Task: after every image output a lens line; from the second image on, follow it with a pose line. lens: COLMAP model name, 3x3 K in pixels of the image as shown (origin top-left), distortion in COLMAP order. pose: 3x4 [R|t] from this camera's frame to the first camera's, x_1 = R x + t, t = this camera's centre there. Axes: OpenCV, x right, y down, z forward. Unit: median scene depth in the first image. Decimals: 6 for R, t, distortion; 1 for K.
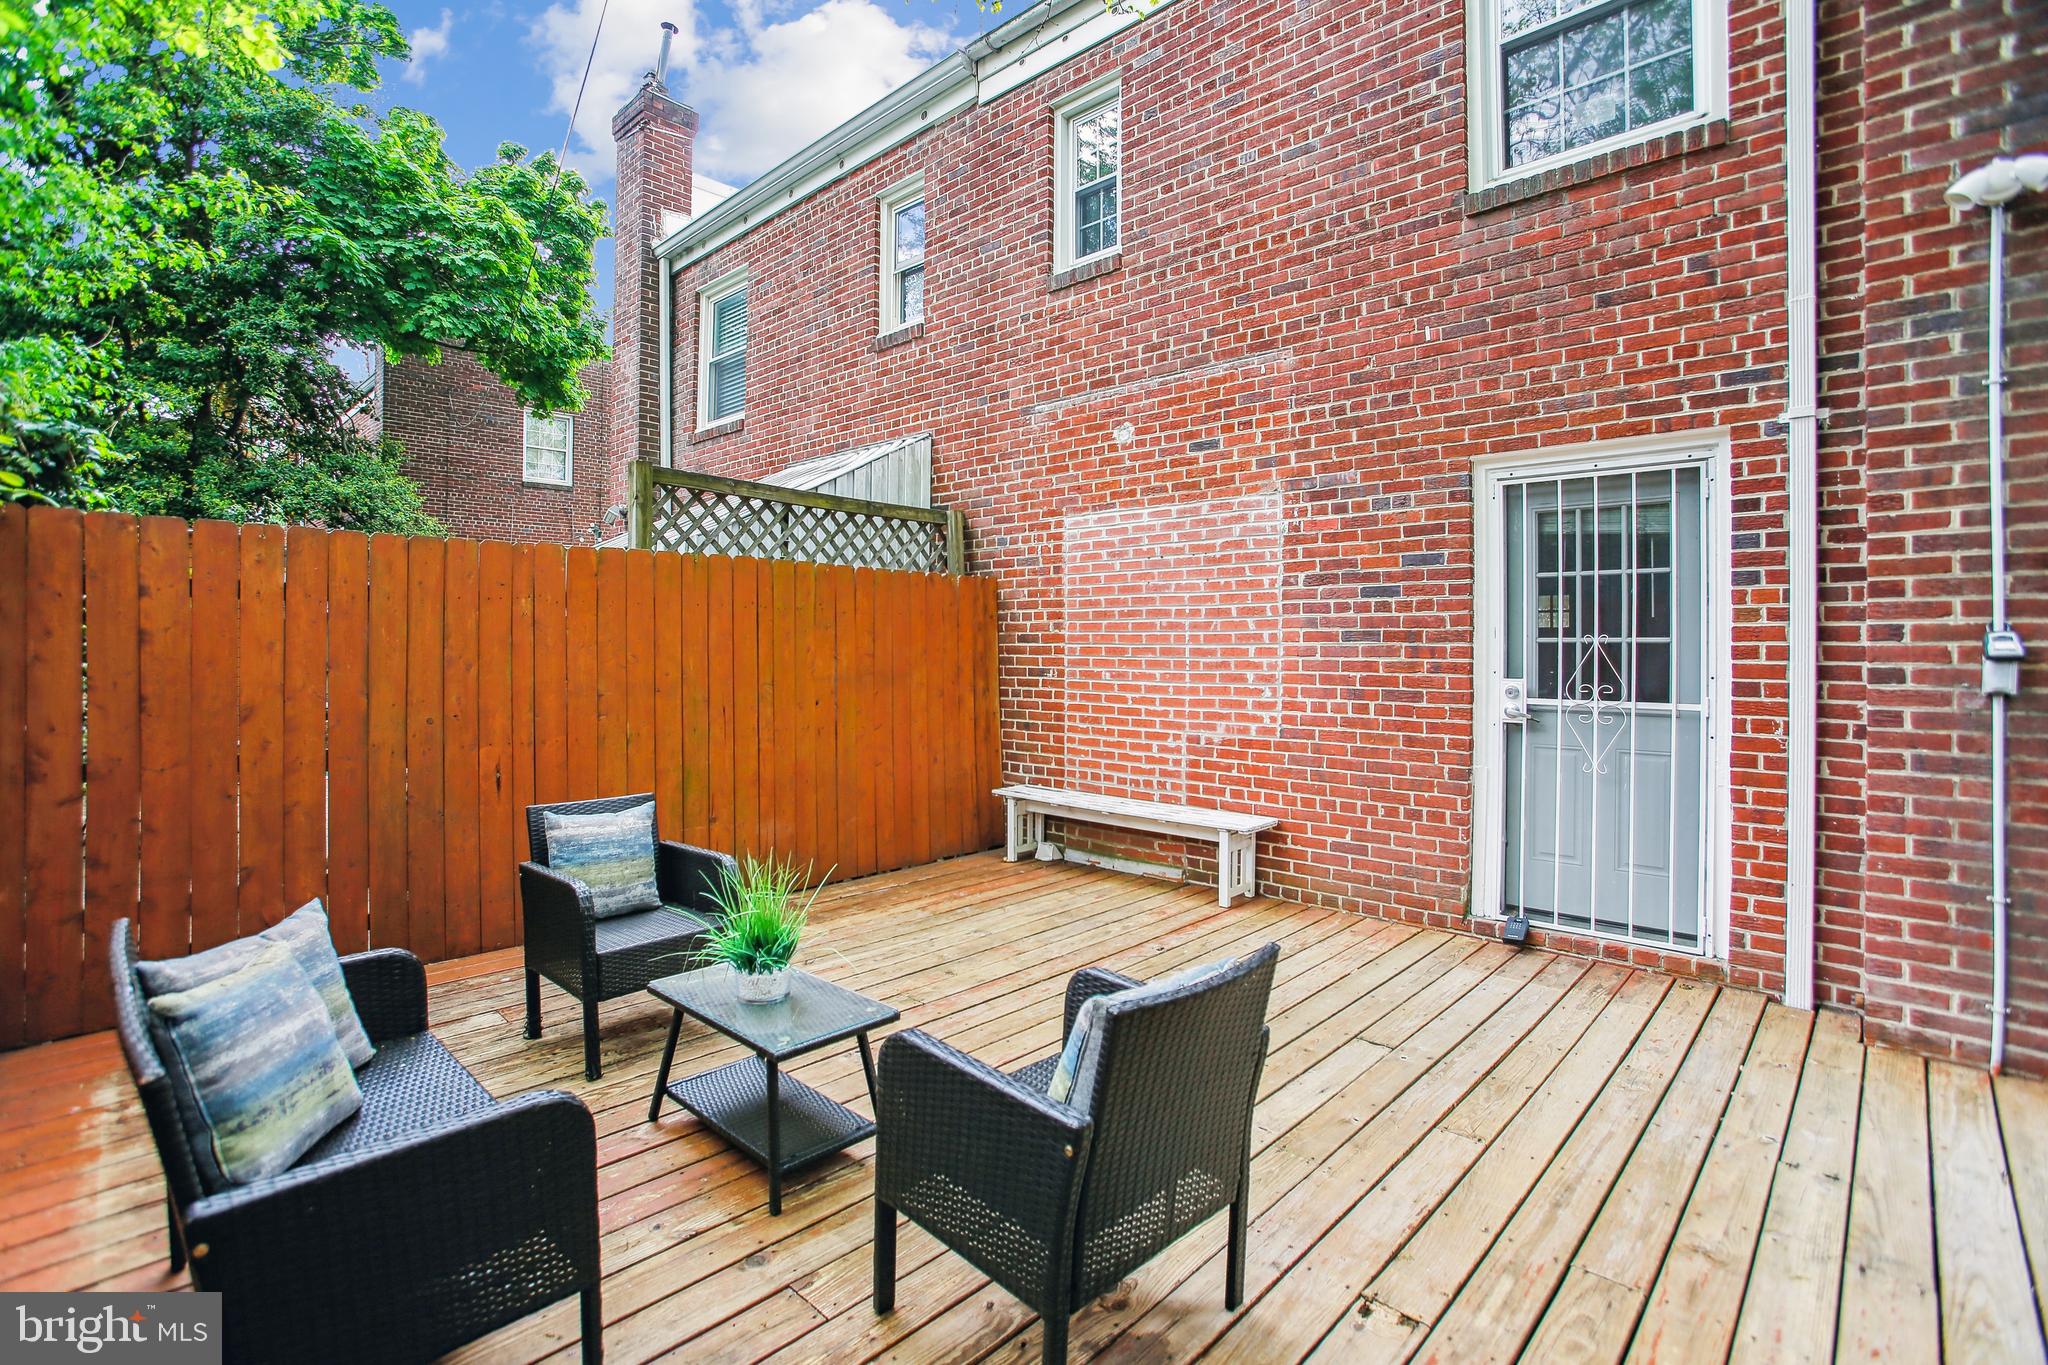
lens RADIAL K [[907.9, 0, 996.6], [0, 907.9, 656.2], [0, 0, 1]] dist [-0.081660, 0.038928]
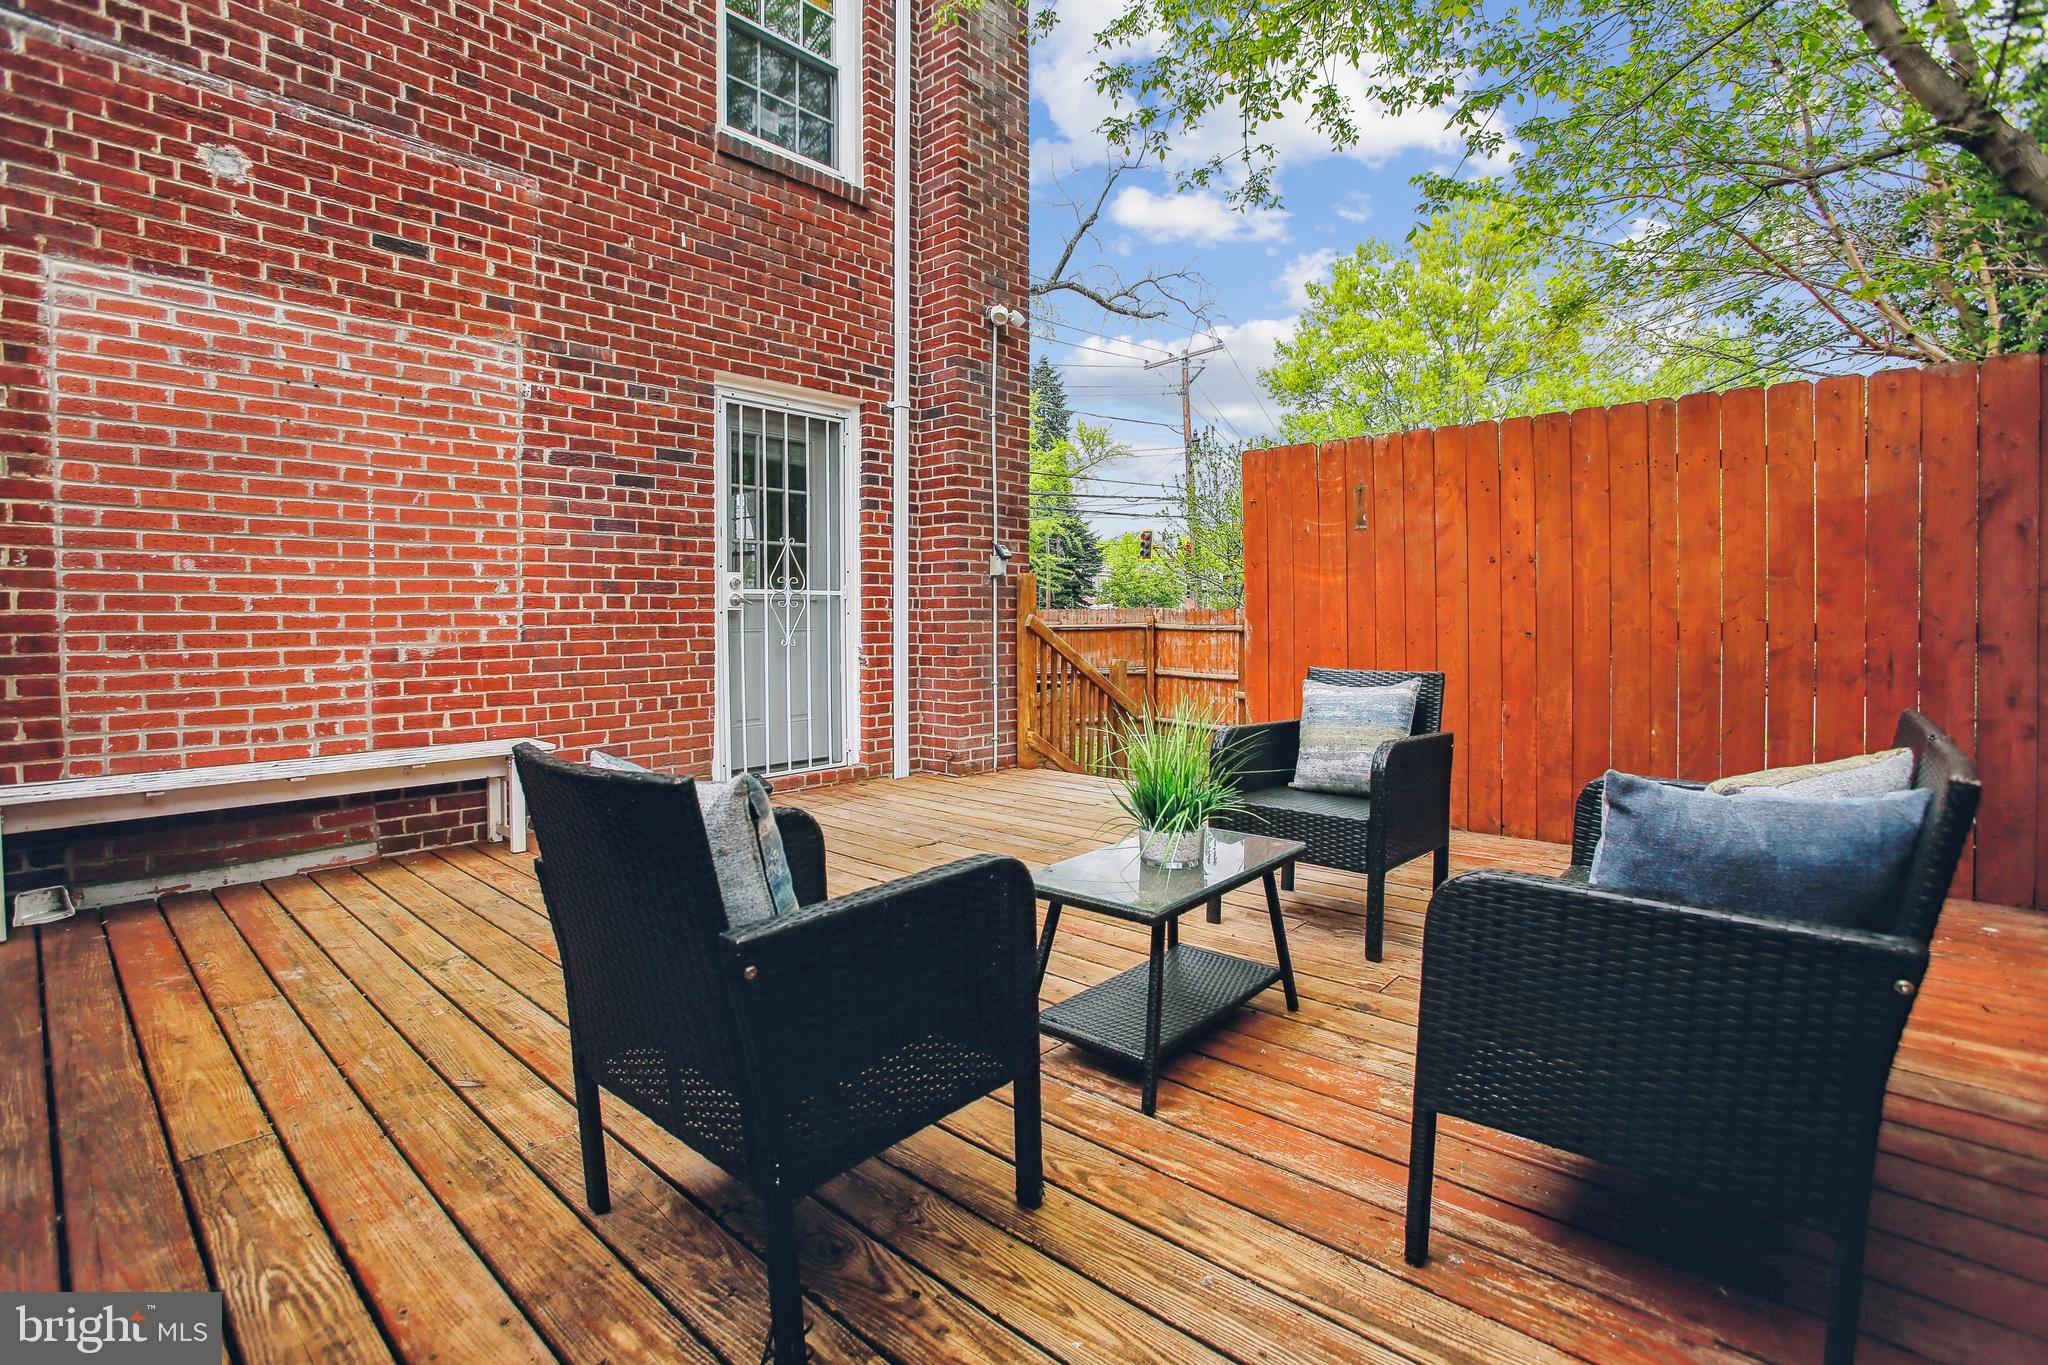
lens RADIAL K [[939.0, 0, 1019.7], [0, 939.0, 647.3], [0, 0, 1]] dist [-0.060636, 0.027858]
pose [[-0.007524, -0.041326, 0.999117, -0.562953], [0.011520, 0.999076, 0.041411, 0.067749], [-0.999905, 0.011821, -0.007041, 0.557565]]
